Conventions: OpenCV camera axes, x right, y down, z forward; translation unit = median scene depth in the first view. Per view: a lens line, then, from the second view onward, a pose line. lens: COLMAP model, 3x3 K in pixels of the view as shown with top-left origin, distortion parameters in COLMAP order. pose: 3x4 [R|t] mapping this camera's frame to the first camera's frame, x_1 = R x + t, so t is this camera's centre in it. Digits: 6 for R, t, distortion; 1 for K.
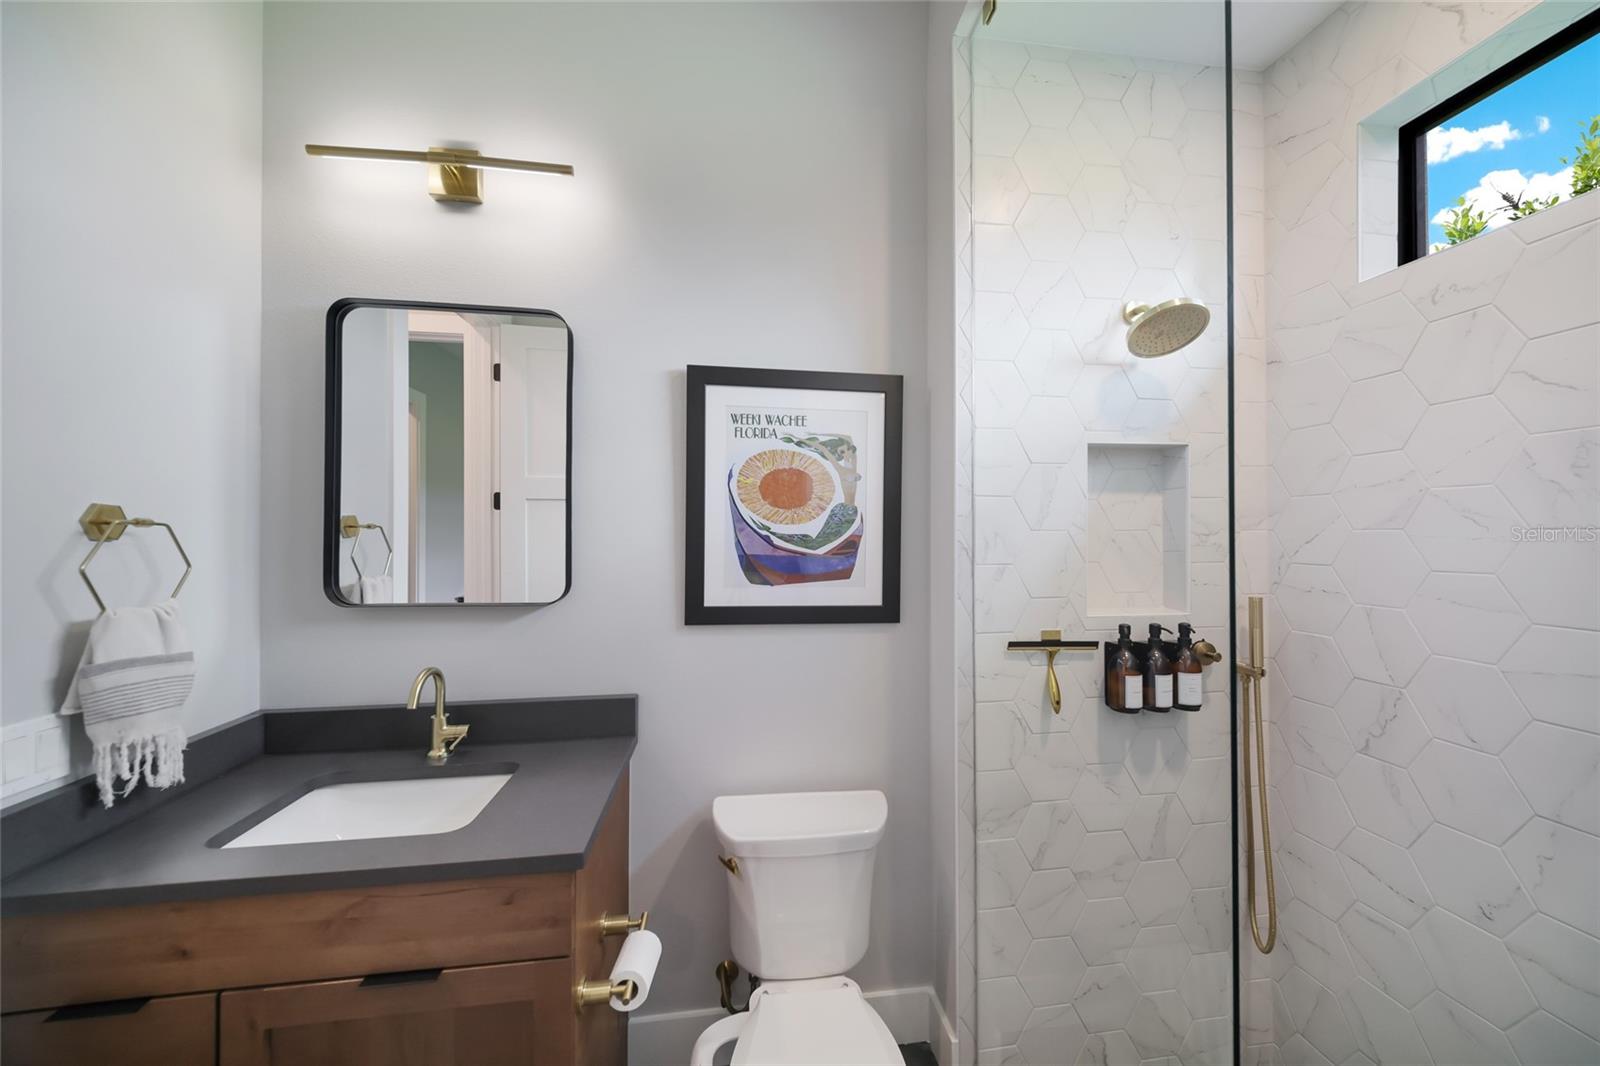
lens RADIAL K [[568.1, 0, 808.4], [0, 568.1, 526.5], [0, 0, 1]] dist [0.014142, -0.003950]
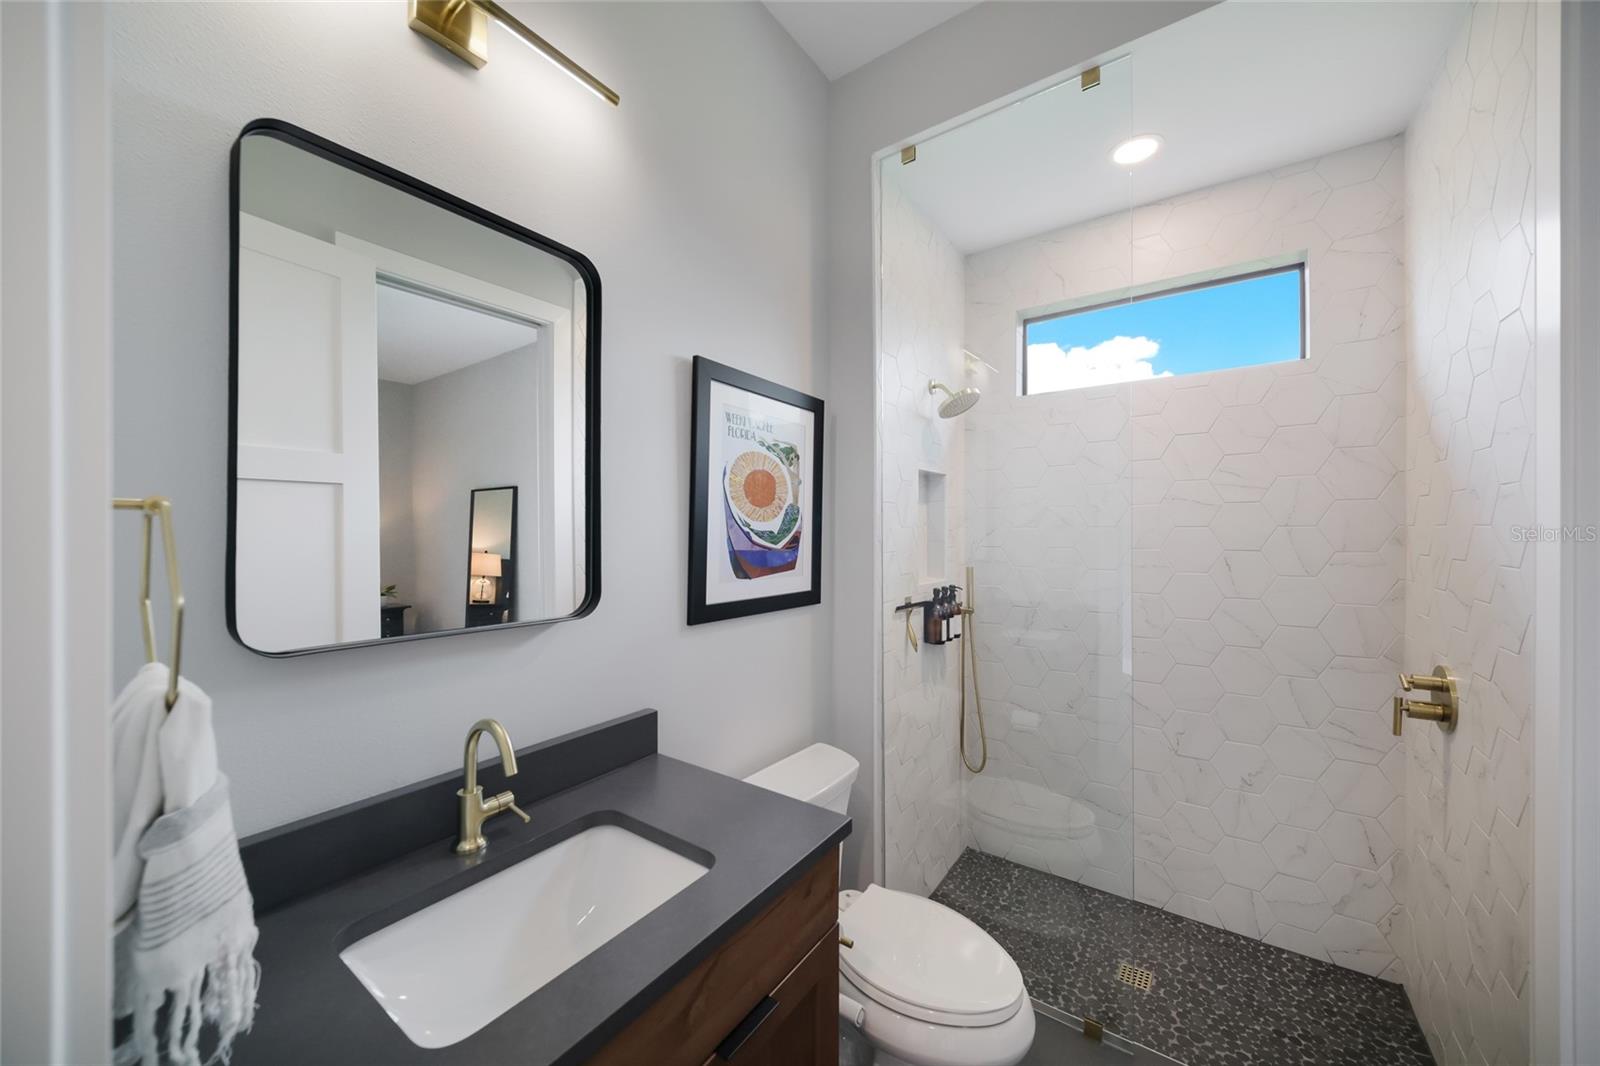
lens RADIAL K [[568.1, 0, 801.7], [0, 568.1, 533.2], [0, 0, 1]] dist [0.014142, -0.003950]
pose [[0.688125, -0.006077, 0.725567, -0.771431], [0.001194, 0.999973, 0.007242, 0.010650], [-0.725592, -0.004117, 0.688113, 0.198695]]
